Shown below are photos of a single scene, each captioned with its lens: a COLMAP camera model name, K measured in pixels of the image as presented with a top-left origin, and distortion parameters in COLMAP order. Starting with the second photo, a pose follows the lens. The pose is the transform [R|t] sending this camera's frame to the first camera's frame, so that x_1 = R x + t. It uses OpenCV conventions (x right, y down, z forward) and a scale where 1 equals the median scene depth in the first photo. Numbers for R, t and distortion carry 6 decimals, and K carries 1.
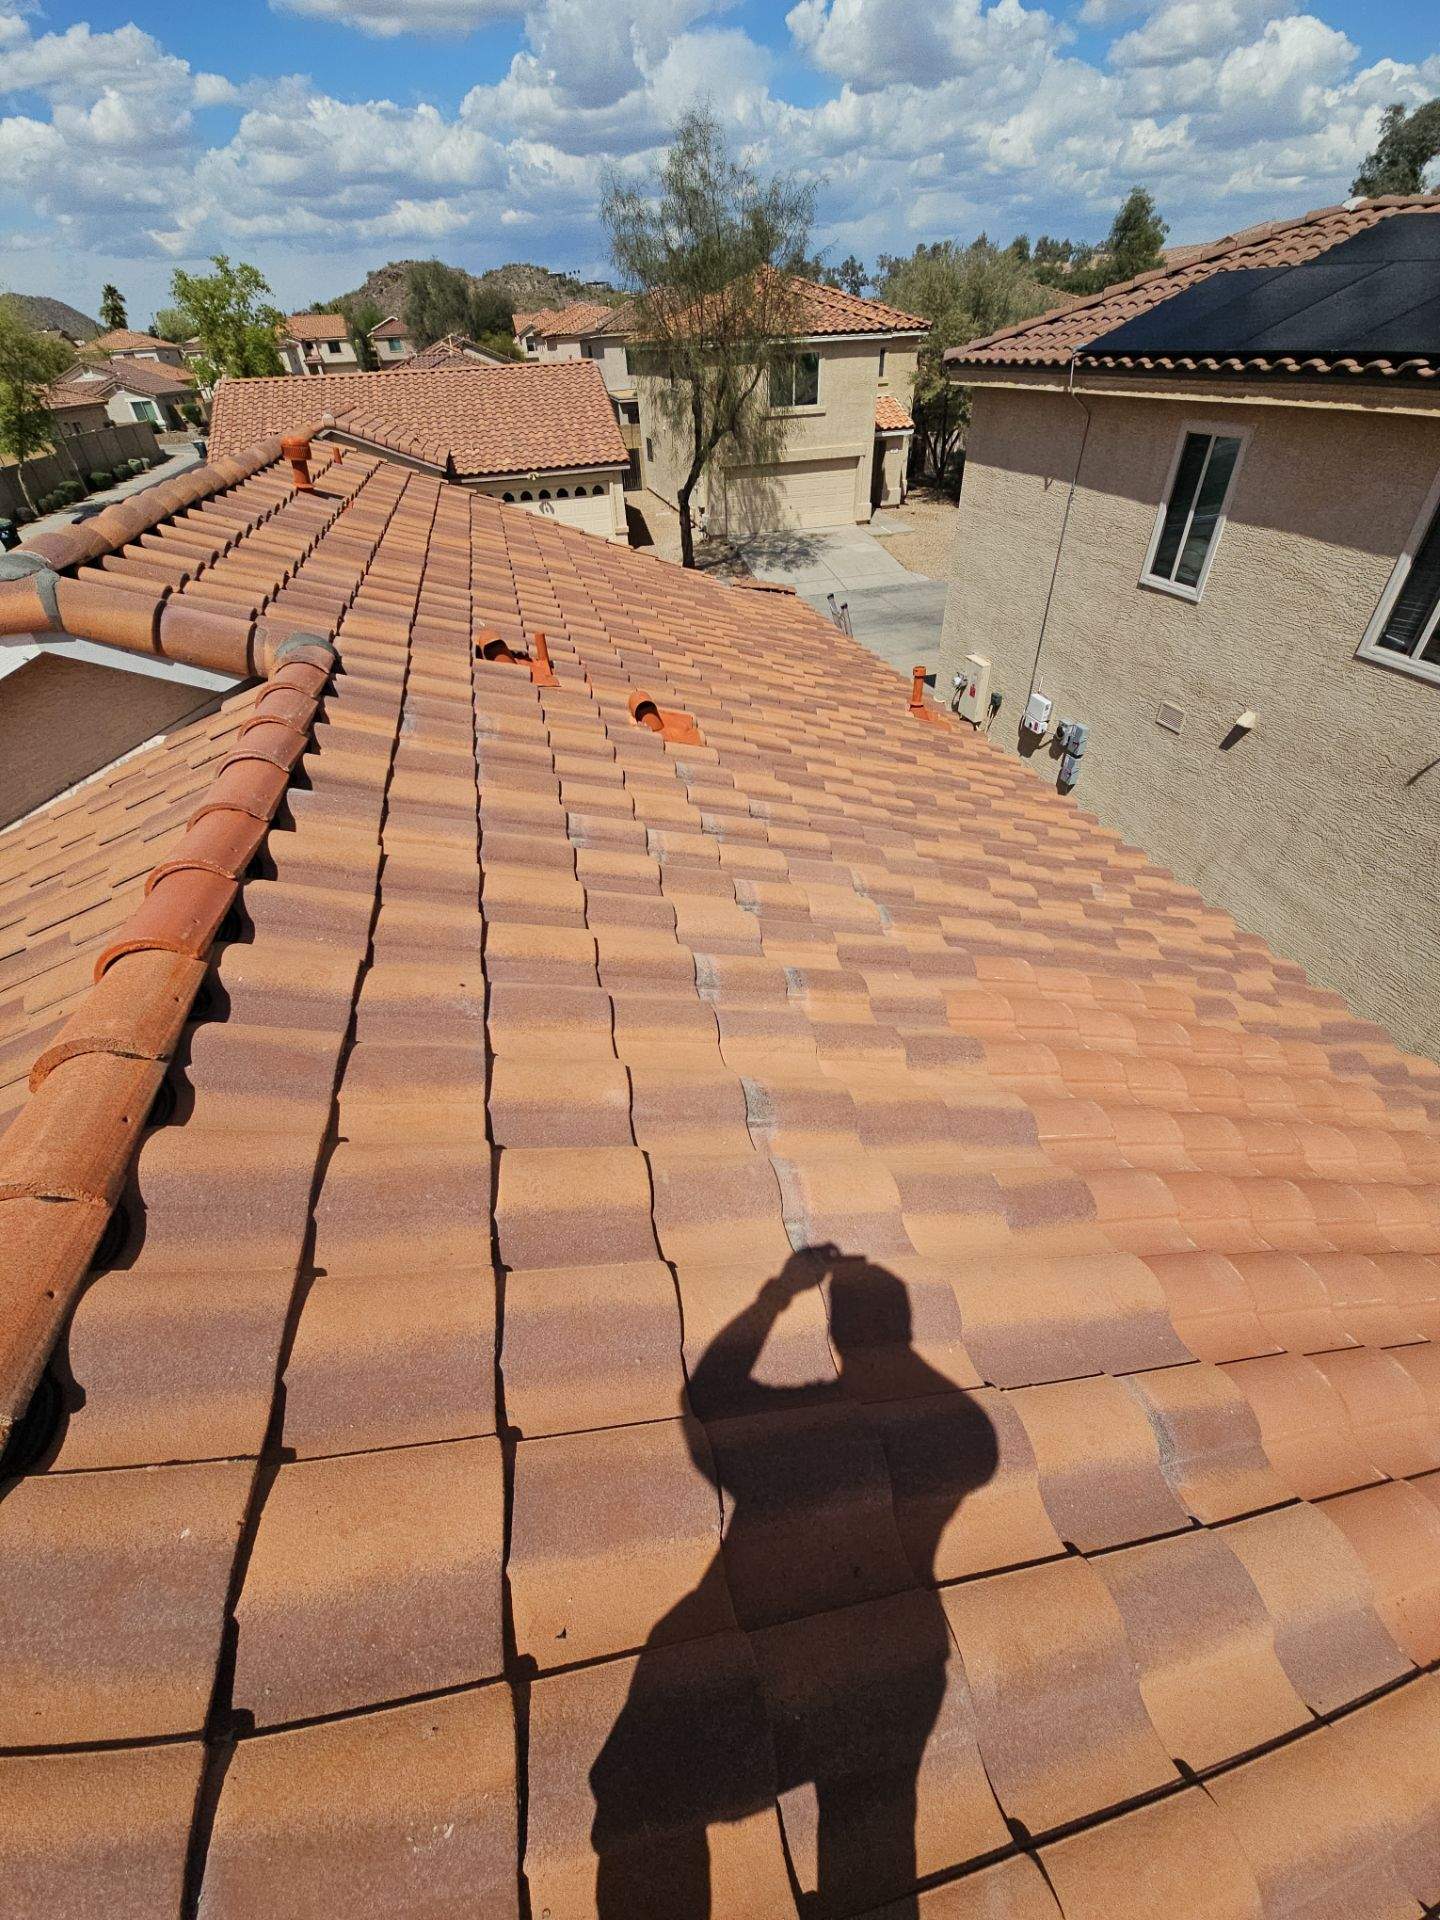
lens RADIAL K [[806.8, 0, 717.8], [0, 806.8, 950.1], [0, 0, 1]] dist [0.003336, -0.001843]
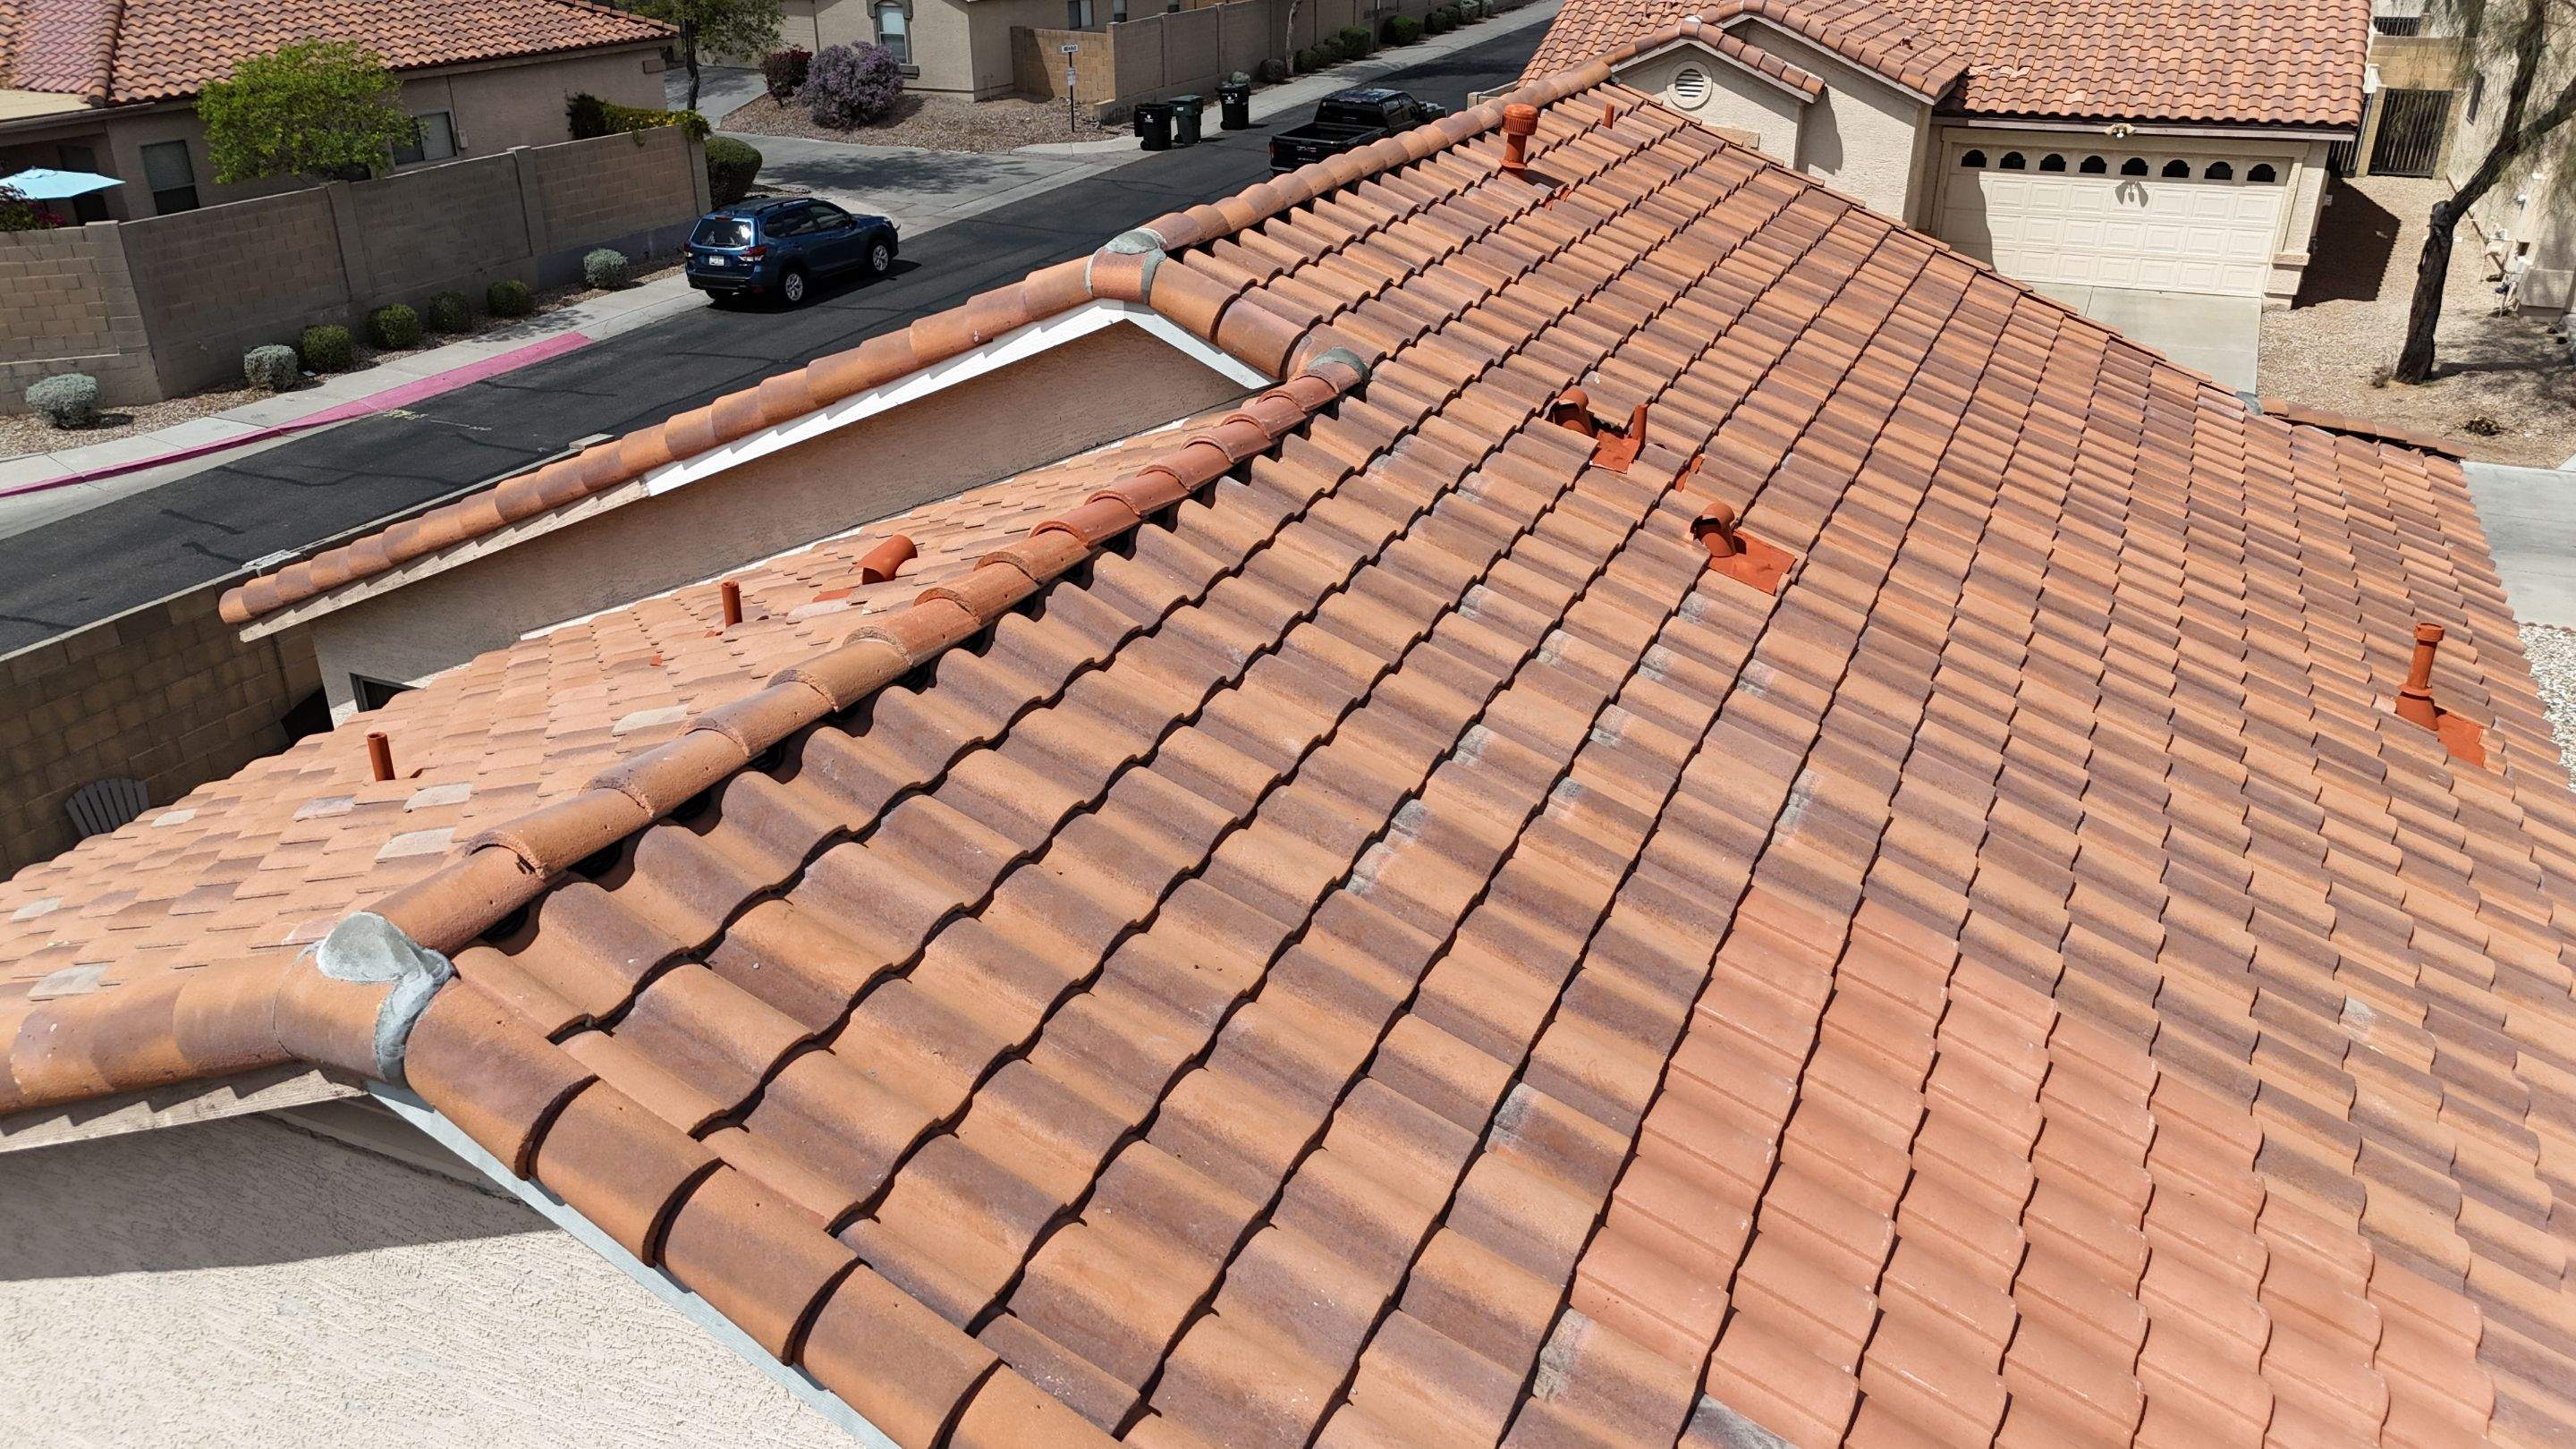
lens RADIAL K [[1934.4, 0, 1290.5], [0, 1934.4, 728.4], [0, 0, 1]] dist [0.041445, -0.016834]
pose [[0.789206, 0.299598, -0.536092, 0.782594], [-0.399768, 0.913281, -0.078125, 0.212299], [0.466197, 0.275969, 0.840537, -0.807865]]
